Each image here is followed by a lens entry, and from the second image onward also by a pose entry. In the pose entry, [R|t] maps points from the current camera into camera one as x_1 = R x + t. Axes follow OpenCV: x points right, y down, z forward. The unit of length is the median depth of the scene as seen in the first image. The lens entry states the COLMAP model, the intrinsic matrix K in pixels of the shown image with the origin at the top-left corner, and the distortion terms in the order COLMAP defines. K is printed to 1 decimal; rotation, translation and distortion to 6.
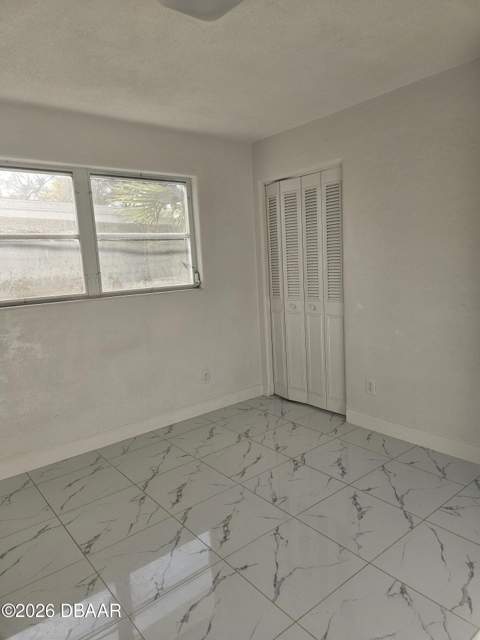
lens RADIAL K [[434.5, 0, 239.1], [0, 434.5, 320.5], [0, 0, 1]] dist [0.056585, -0.047650]
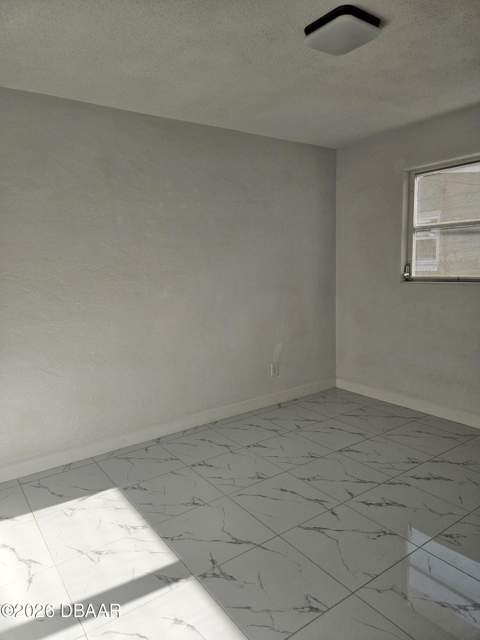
lens RADIAL K [[434.5, 0, 241.7], [0, 434.5, 322.4], [0, 0, 1]] dist [0.056585, -0.047650]
pose [[-0.068630, 0.198333, -0.977729, 0.824415], [-0.104507, 0.973218, 0.204754, -0.127047], [0.992153, 0.116232, -0.046064, 0.554981]]
